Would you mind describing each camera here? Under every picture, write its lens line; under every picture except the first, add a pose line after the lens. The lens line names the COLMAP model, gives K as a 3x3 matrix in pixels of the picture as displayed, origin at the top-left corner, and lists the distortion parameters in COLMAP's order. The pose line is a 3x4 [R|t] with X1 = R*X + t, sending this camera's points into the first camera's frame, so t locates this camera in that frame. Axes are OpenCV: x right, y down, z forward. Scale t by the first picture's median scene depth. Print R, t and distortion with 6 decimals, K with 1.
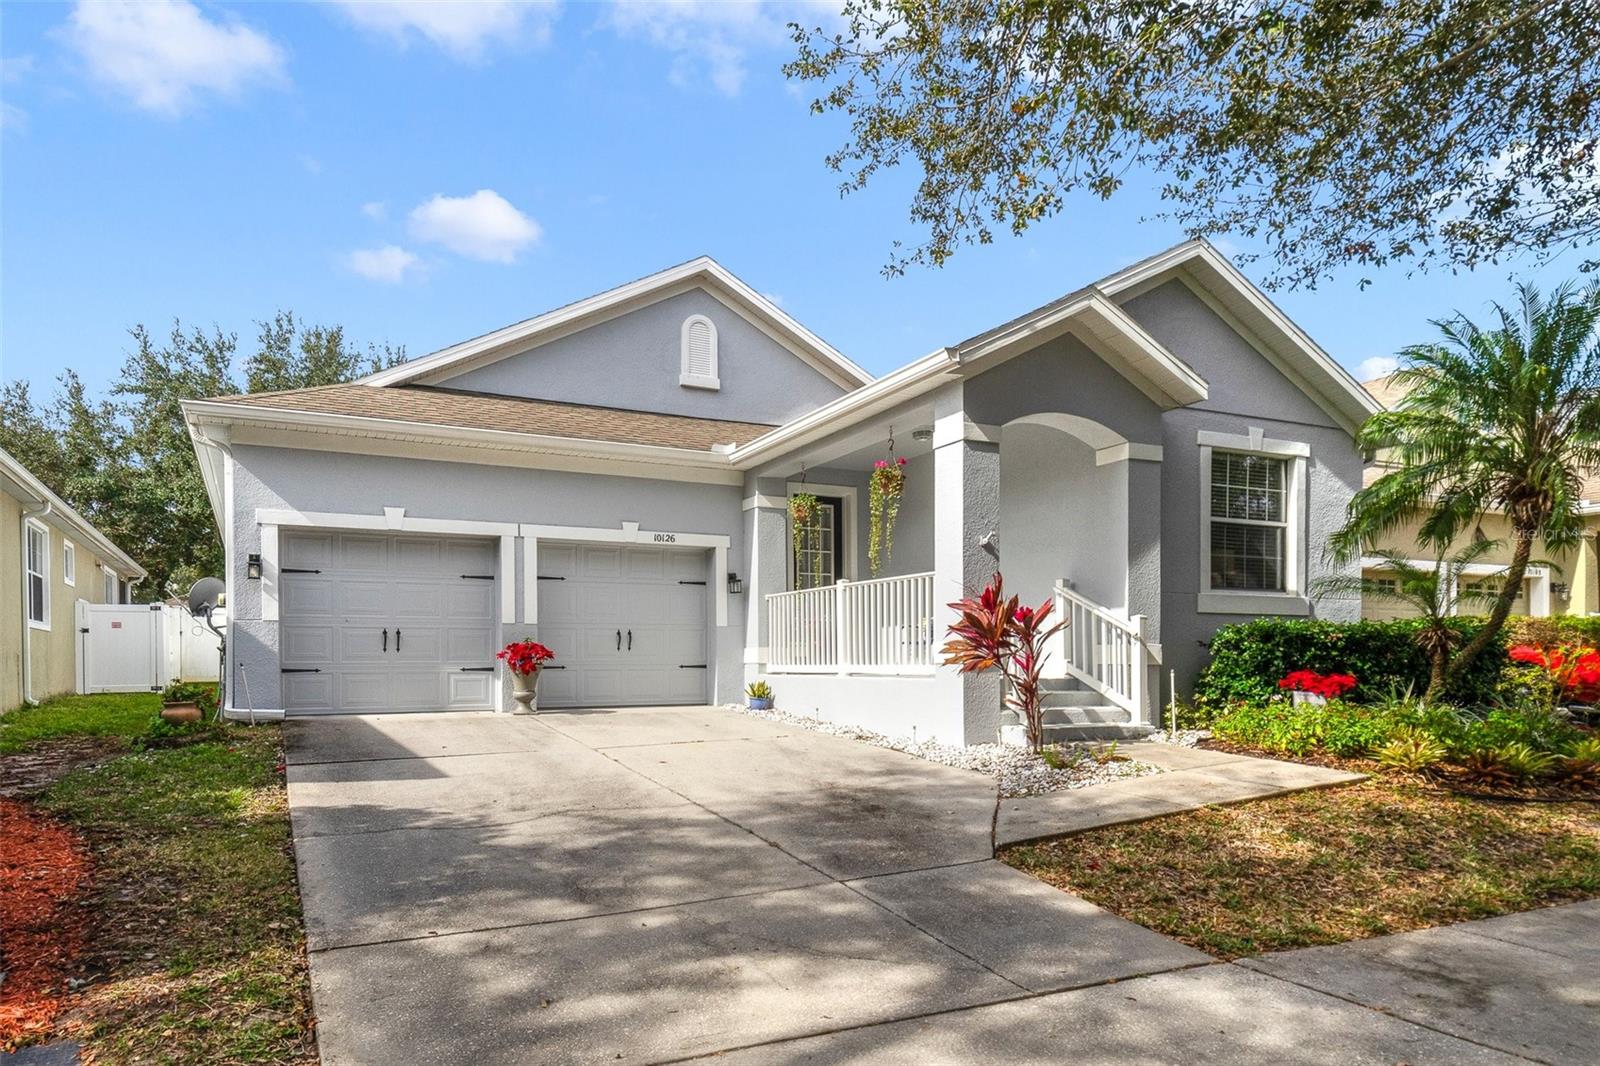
lens RADIAL K [[617.2, 0, 870.6], [0, 617.2, 538.7], [0, 0, 1]] dist [-0.013447, 0.005165]
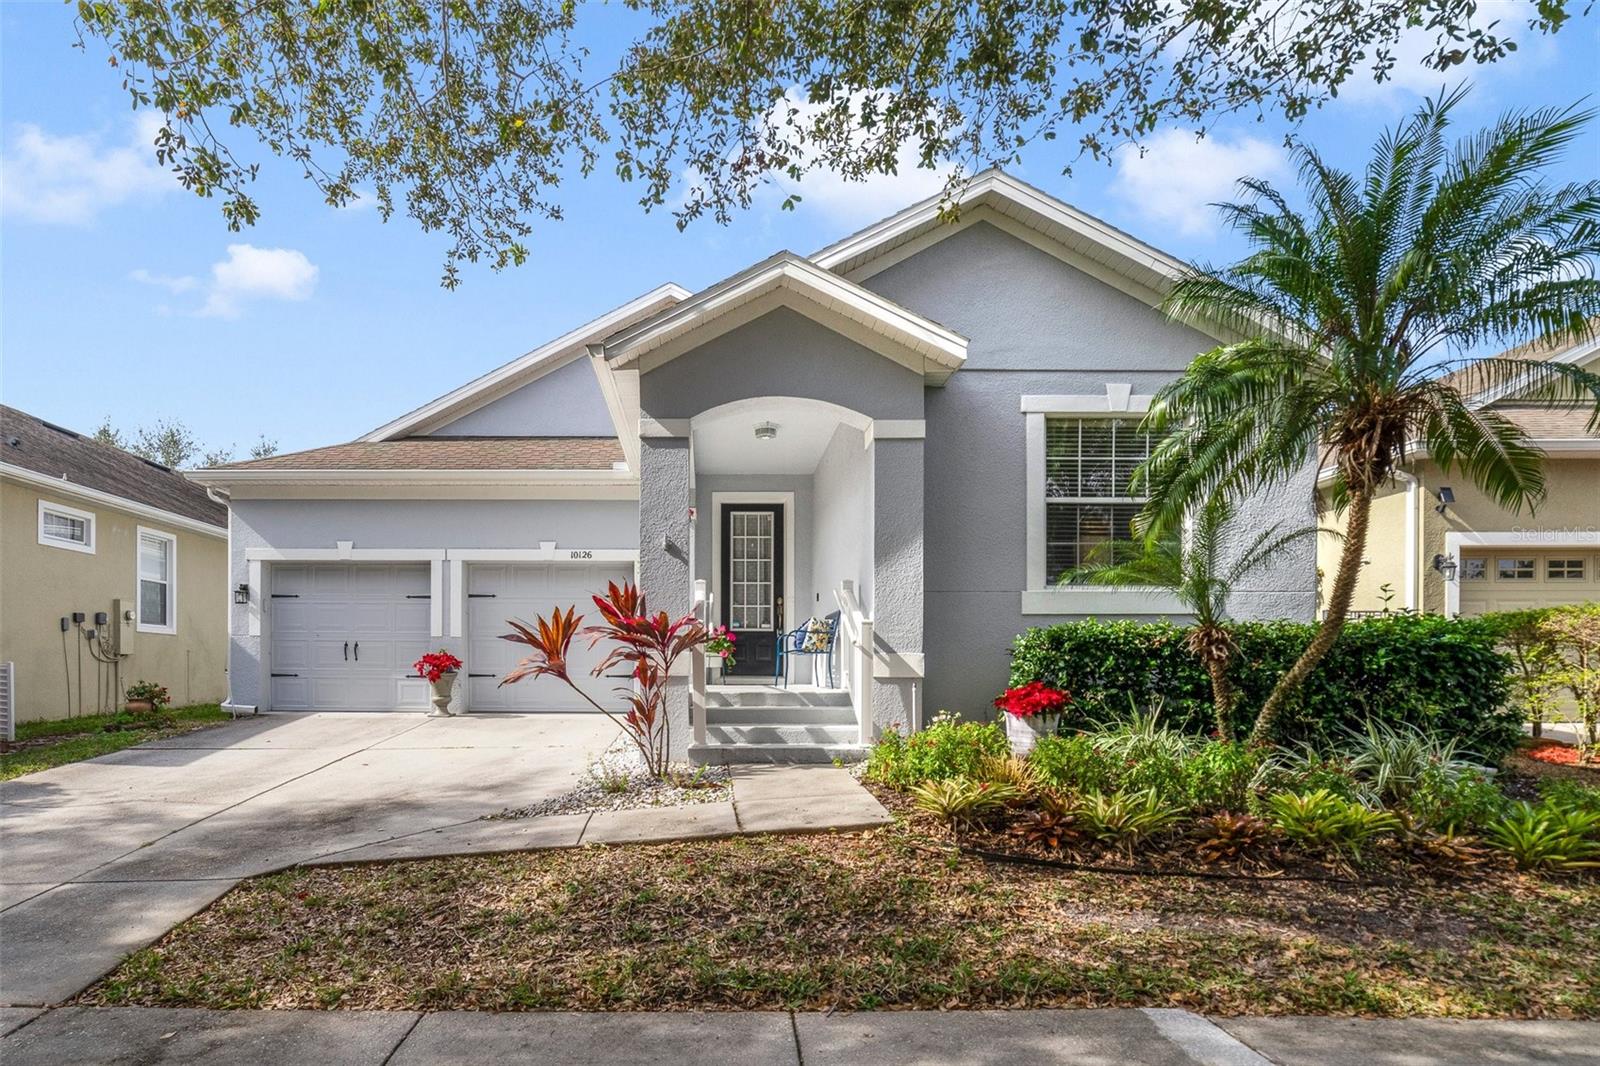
lens RADIAL K [[617.2, 0, 798.2], [0, 617.2, 537.1], [0, 0, 1]] dist [-0.013447, 0.005165]
pose [[0.956991, -0.057067, -0.284448, 0.454599], [0.051982, 0.998325, -0.025400, 0.020384], [0.285421, 0.009521, 0.958355, 0.112962]]
